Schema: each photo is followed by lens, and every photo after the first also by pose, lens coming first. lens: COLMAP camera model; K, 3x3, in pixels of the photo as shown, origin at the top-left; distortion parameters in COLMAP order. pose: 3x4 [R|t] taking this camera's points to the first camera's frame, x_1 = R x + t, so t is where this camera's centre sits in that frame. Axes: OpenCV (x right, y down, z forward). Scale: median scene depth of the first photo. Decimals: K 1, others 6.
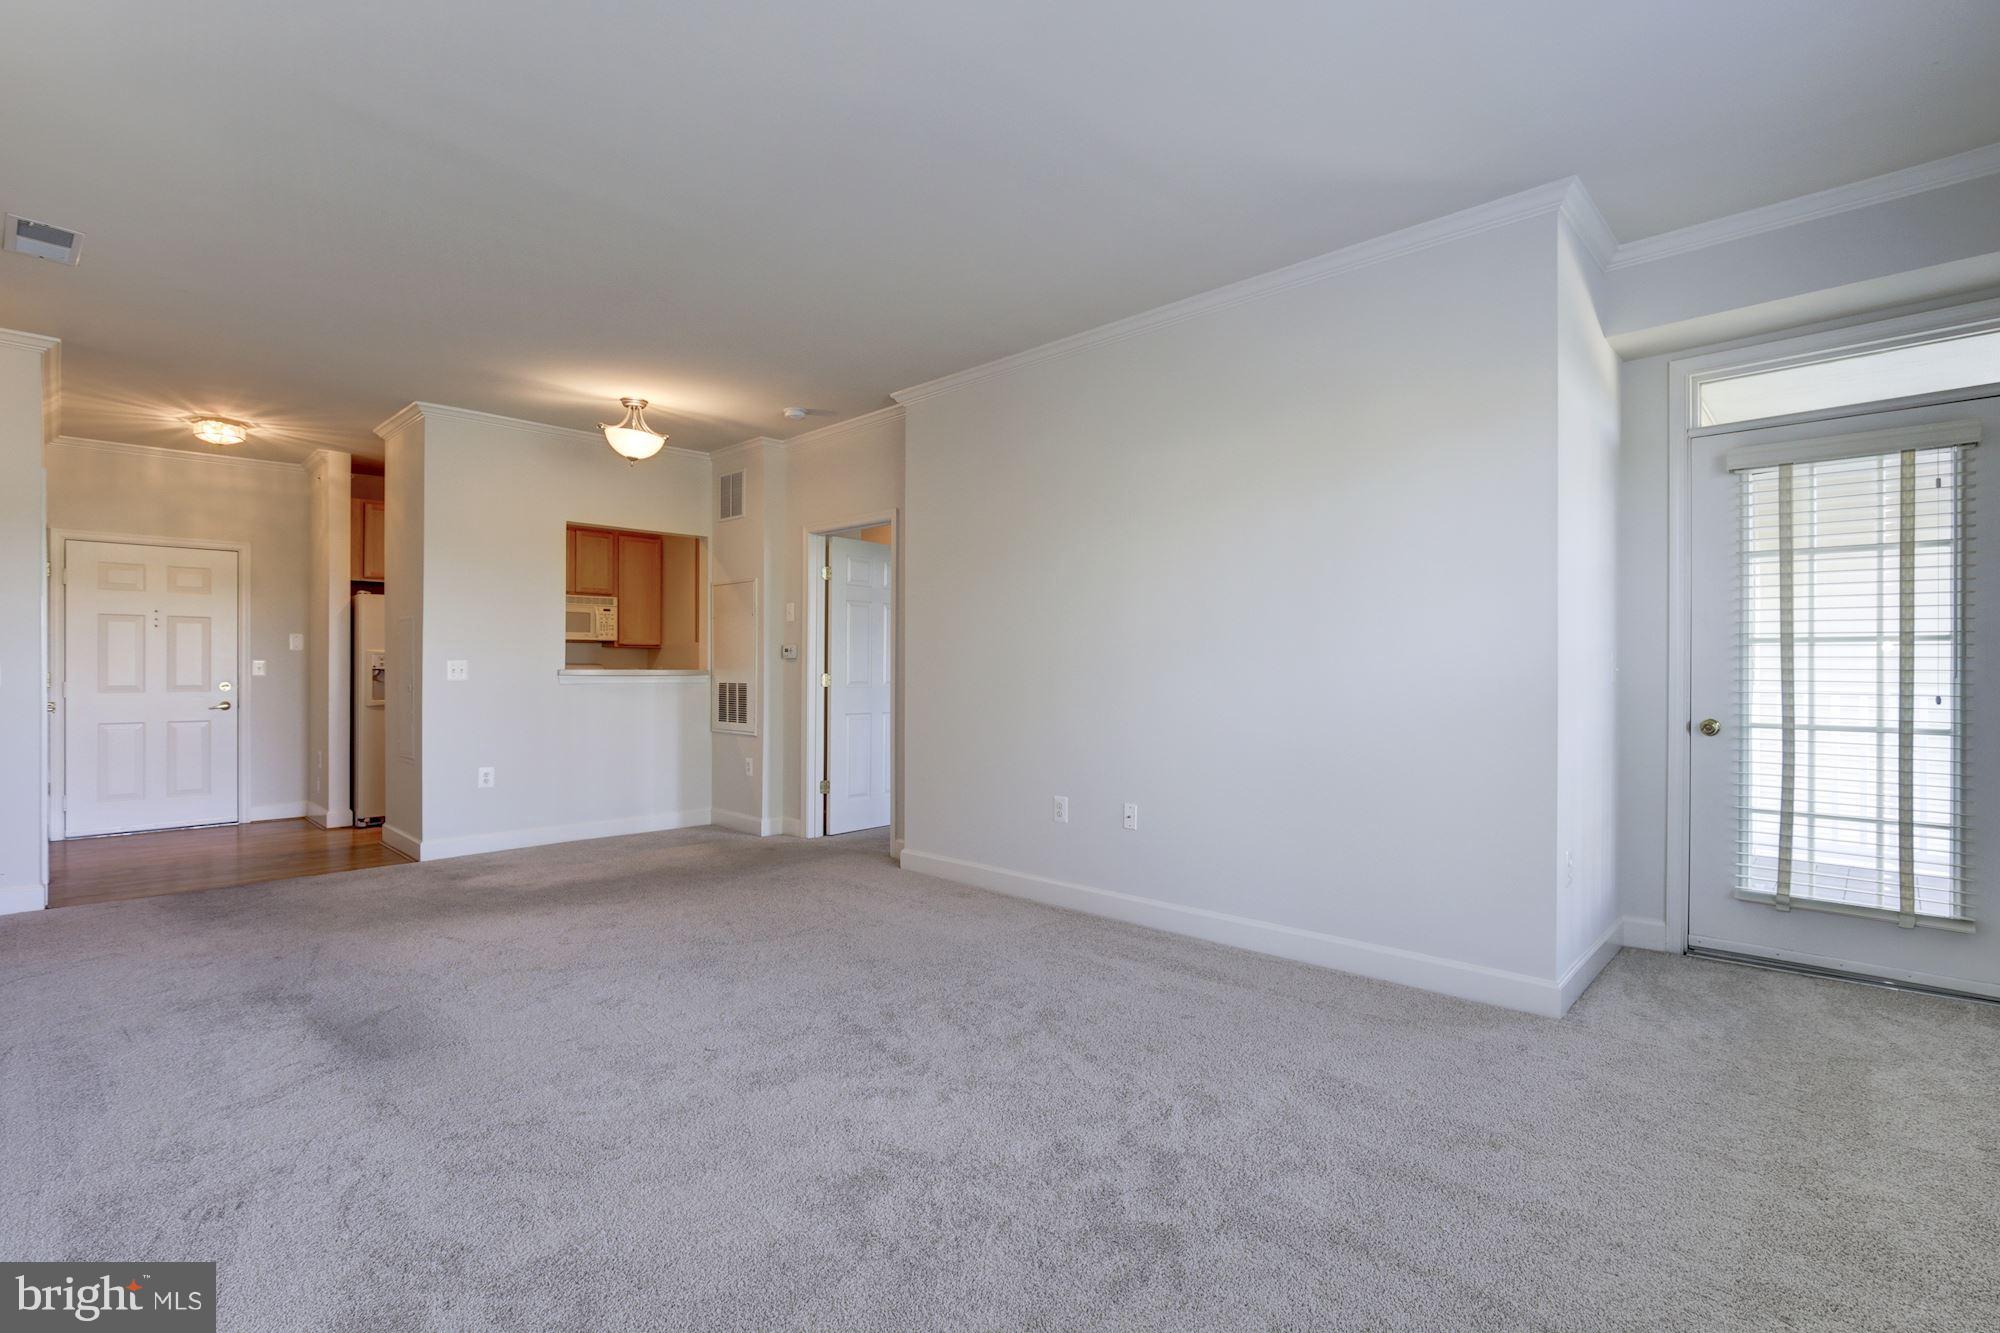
lens RADIAL K [[910.6, 0, 997.8], [0, 910.6, 673.0], [0, 0, 1]] dist [-0.018112, 0.002622]
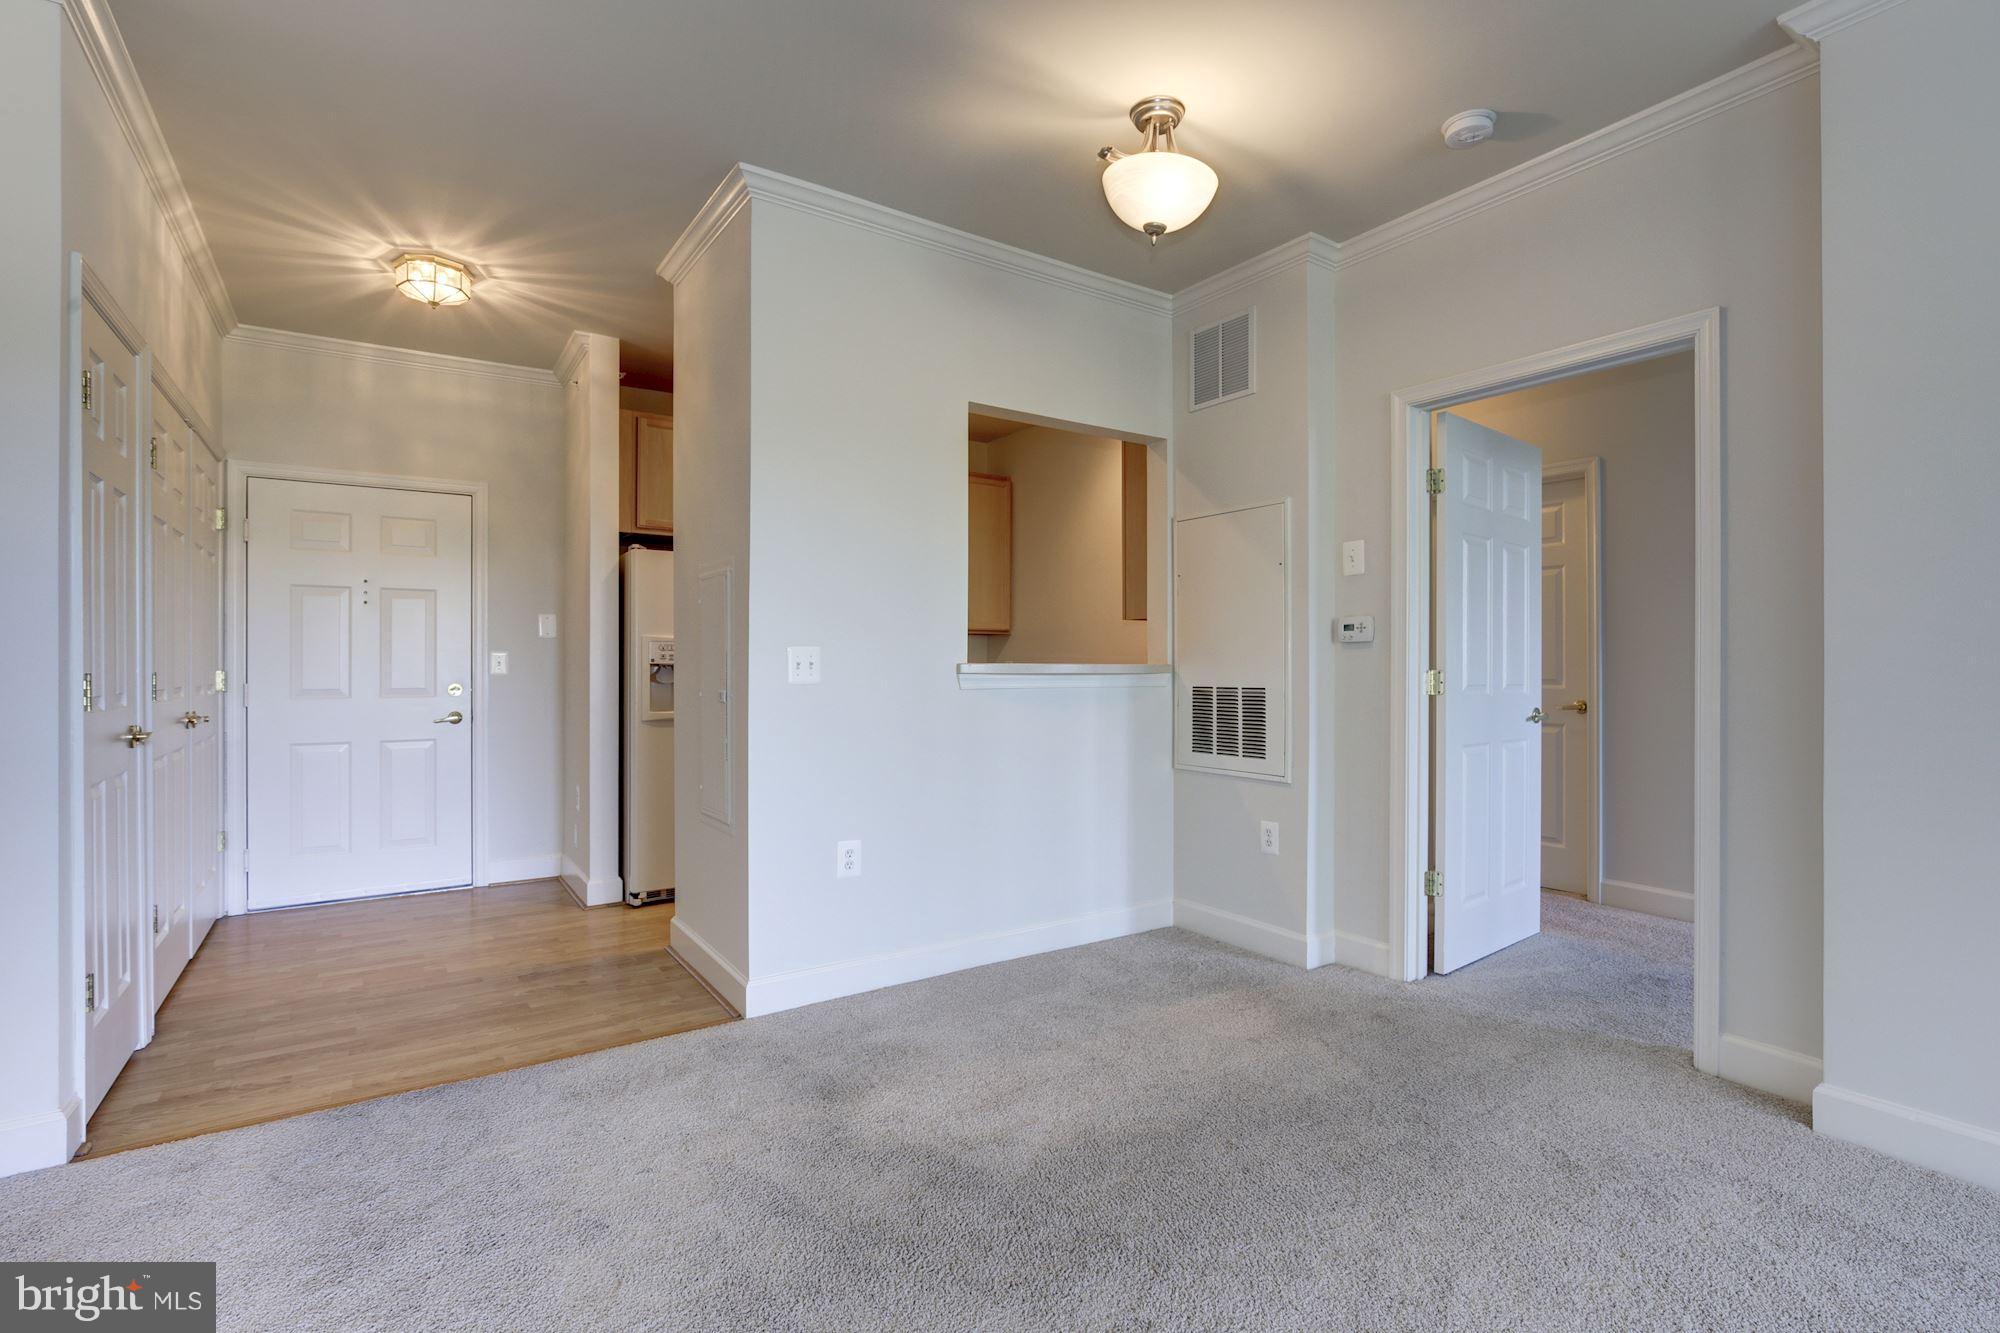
lens RADIAL K [[910.6, 0, 1011.8], [0, 910.6, 666.6], [0, 0, 1]] dist [-0.018112, 0.002622]
pose [[0.981069, -0.002181, -0.193647, -0.339910], [0.001546, 0.999993, -0.003426, 0.000121], [0.193653, 0.003062, 0.981065, 0.447682]]
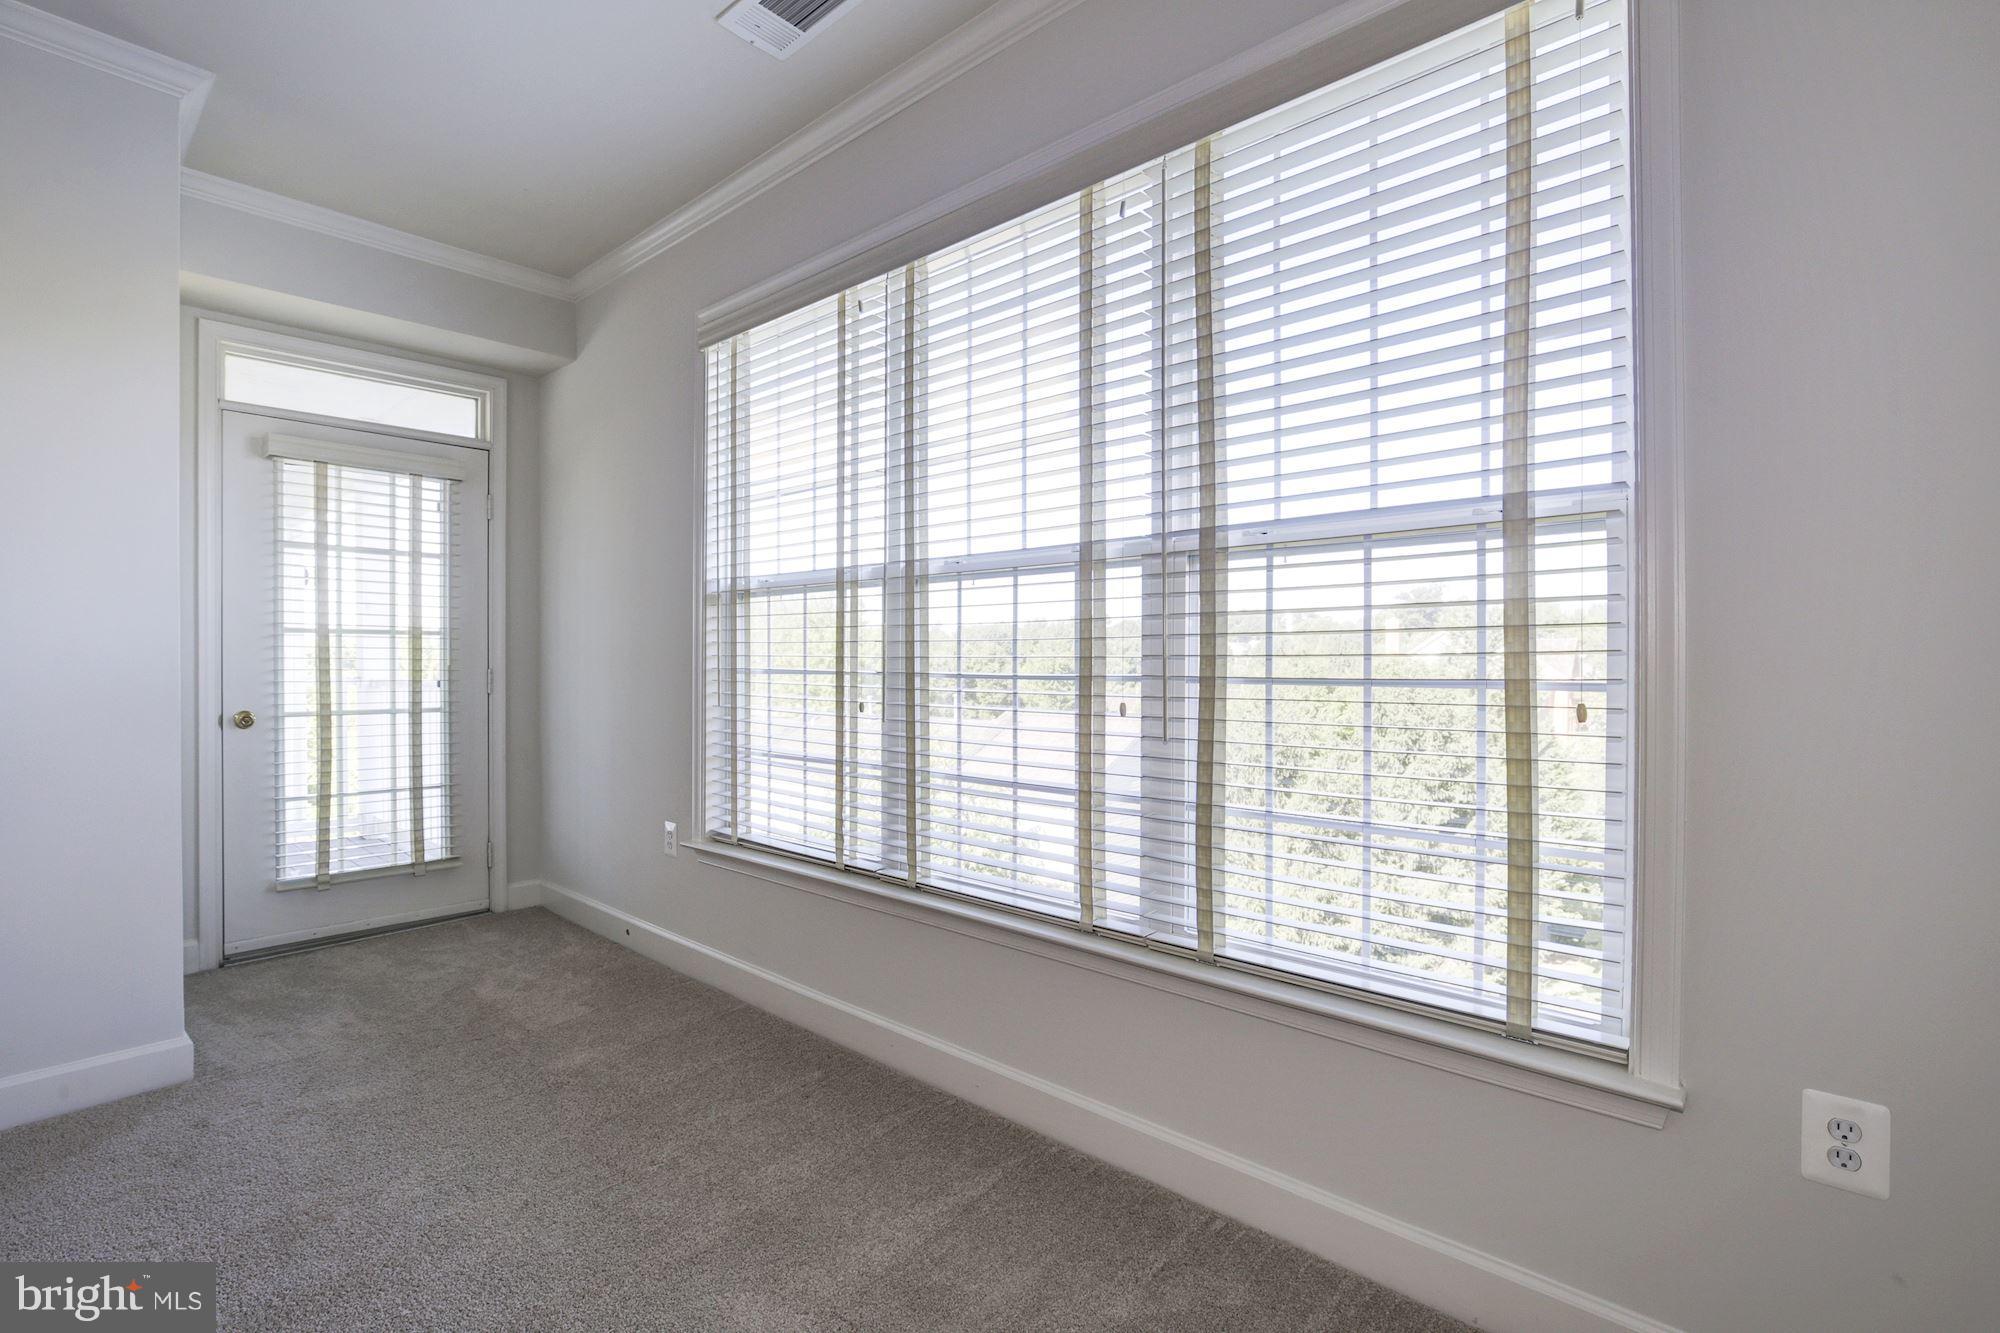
lens RADIAL K [[910.6, 0, 993.9], [0, 910.6, 672.3], [0, 0, 1]] dist [-0.018112, 0.002622]
pose [[-0.031394, -0.014075, 0.999408, -0.005845], [0.005817, 0.999881, 0.014264, 0.000035], [-0.999490, 0.006261, -0.031309, 0.007549]]
